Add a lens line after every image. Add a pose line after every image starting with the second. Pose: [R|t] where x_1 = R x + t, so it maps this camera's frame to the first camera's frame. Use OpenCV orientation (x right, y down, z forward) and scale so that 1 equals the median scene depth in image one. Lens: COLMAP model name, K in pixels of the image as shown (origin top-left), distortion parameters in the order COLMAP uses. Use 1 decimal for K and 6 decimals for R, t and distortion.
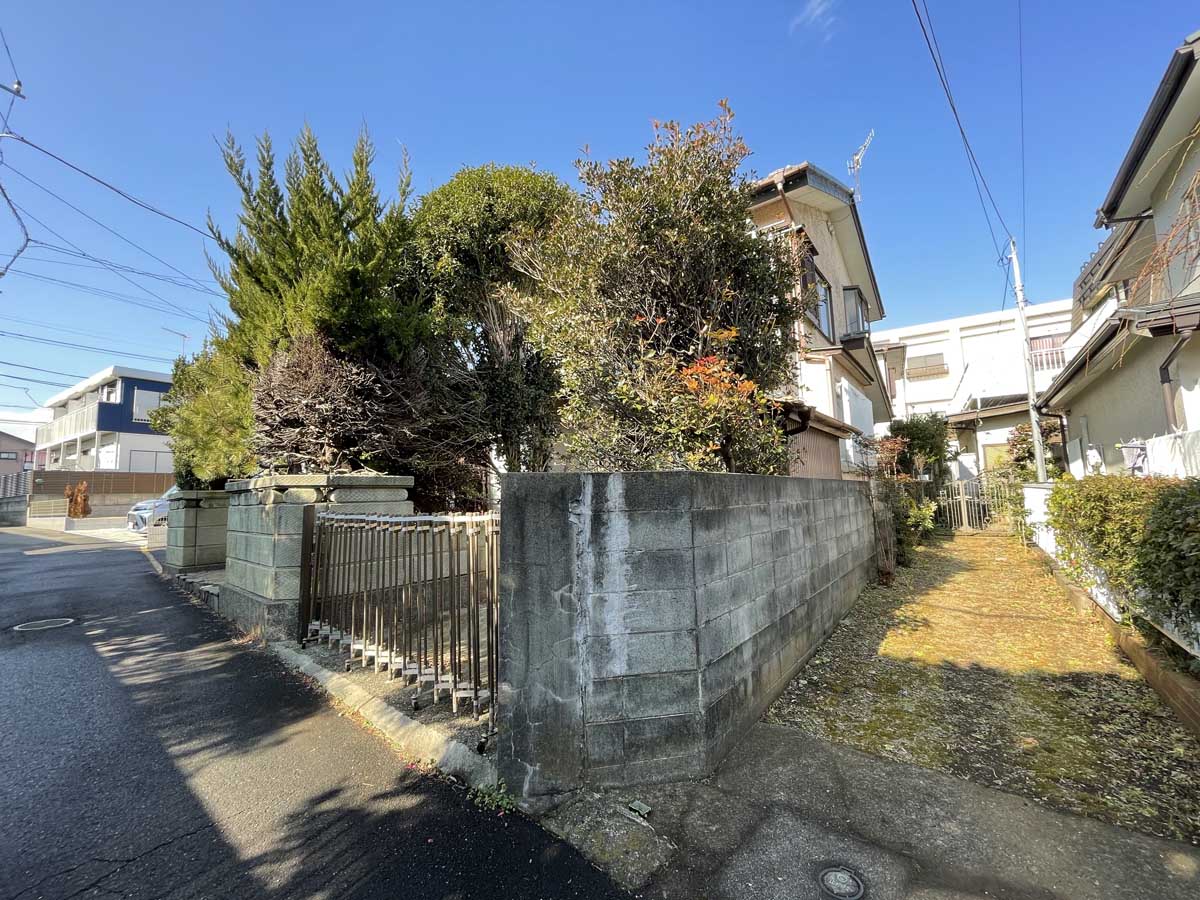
lens RADIAL K [[484.4, 0, 596.5], [0, 484.4, 443.6], [0, 0, 1]] dist [-0.000759, -0.000698]
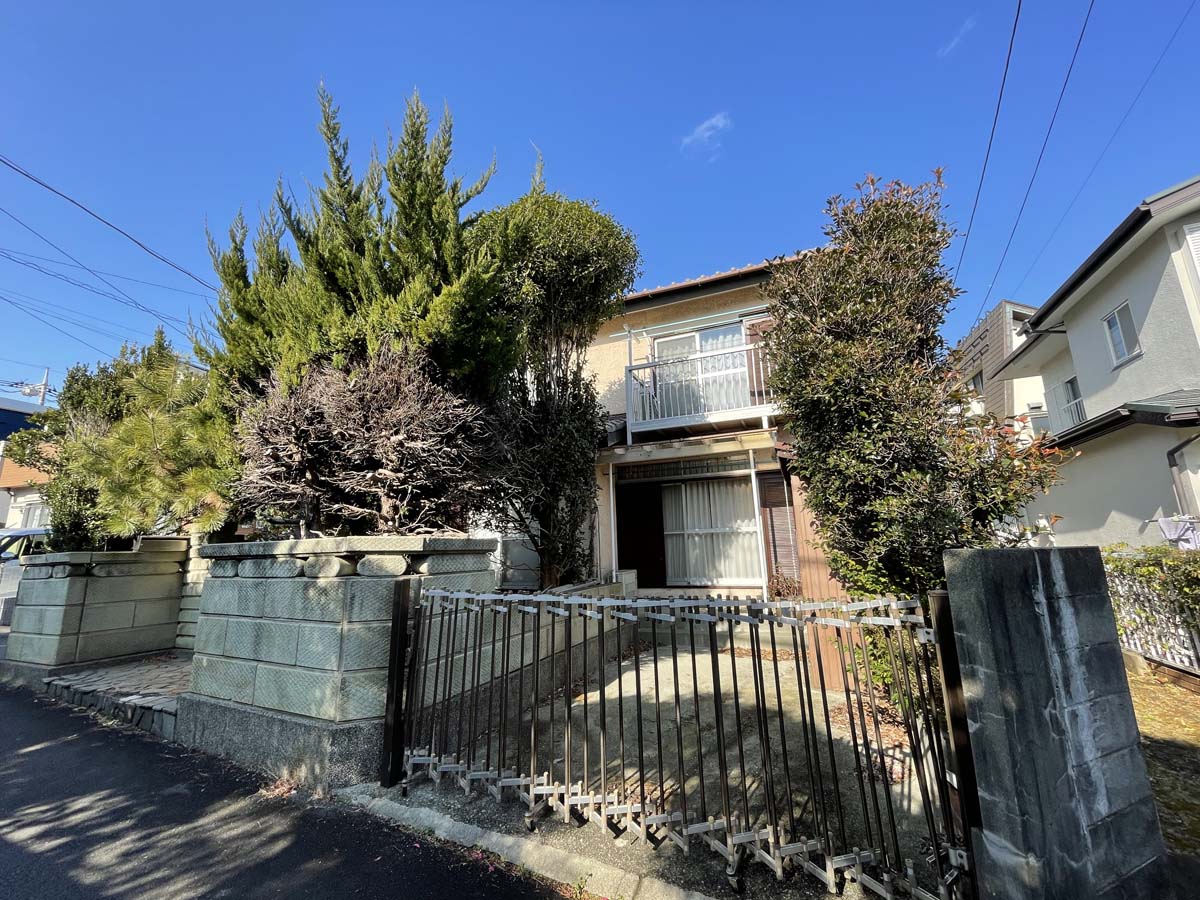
lens RADIAL K [[484.4, 0, 599.5], [0, 484.4, 444.9], [0, 0, 1]] dist [-0.000759, -0.000698]
pose [[0.967860, 0.058290, 0.244641, -0.480678], [-0.030731, 0.992891, -0.114992, 0.001304], [-0.249605, 0.103778, 0.962771, 0.199477]]
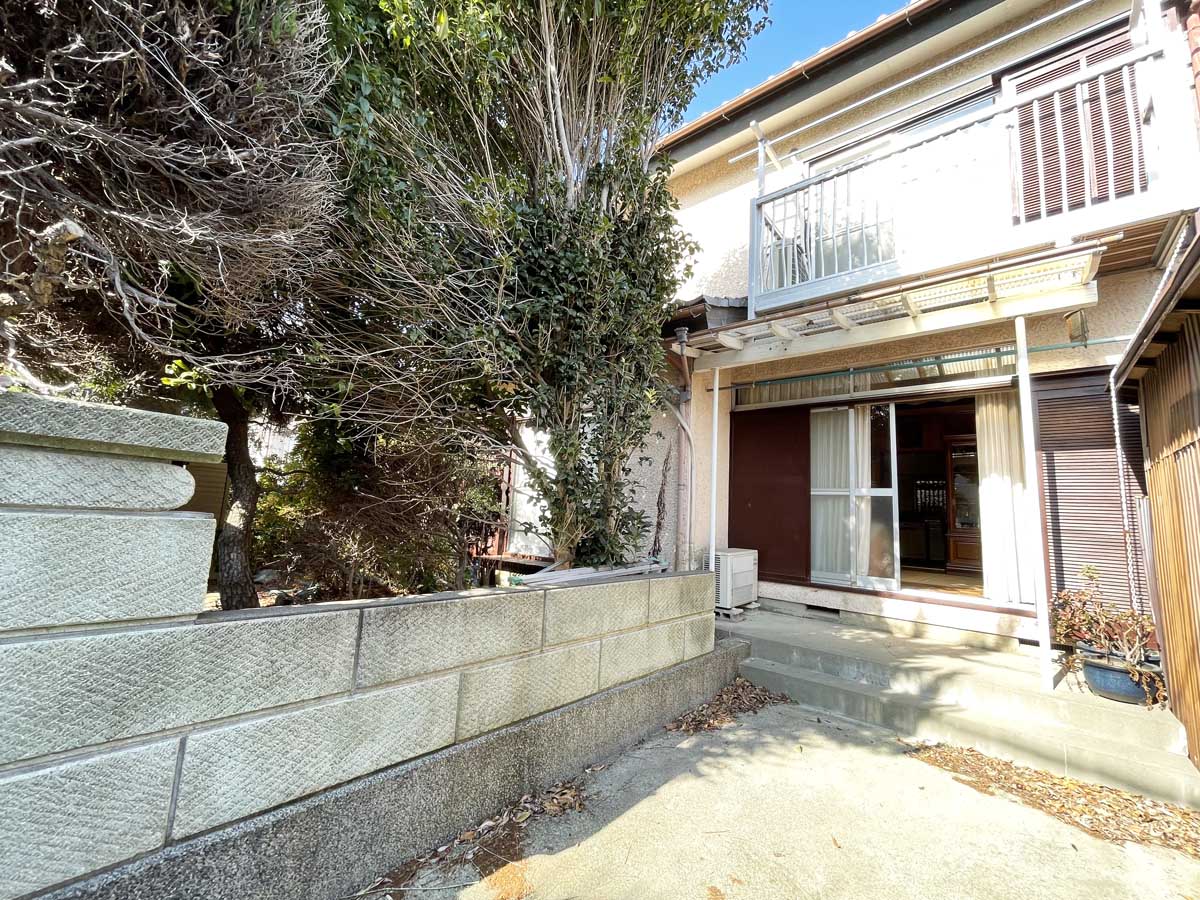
lens RADIAL K [[484.4, 0, 598.4], [0, 484.4, 450.9], [0, 0, 1]] dist [-0.000759, -0.000698]
pose [[0.995019, 0.077573, -0.062600, -0.176693], [-0.079007, 0.996658, -0.020761, 0.082890], [0.060780, 0.025603, 0.997823, 0.856262]]
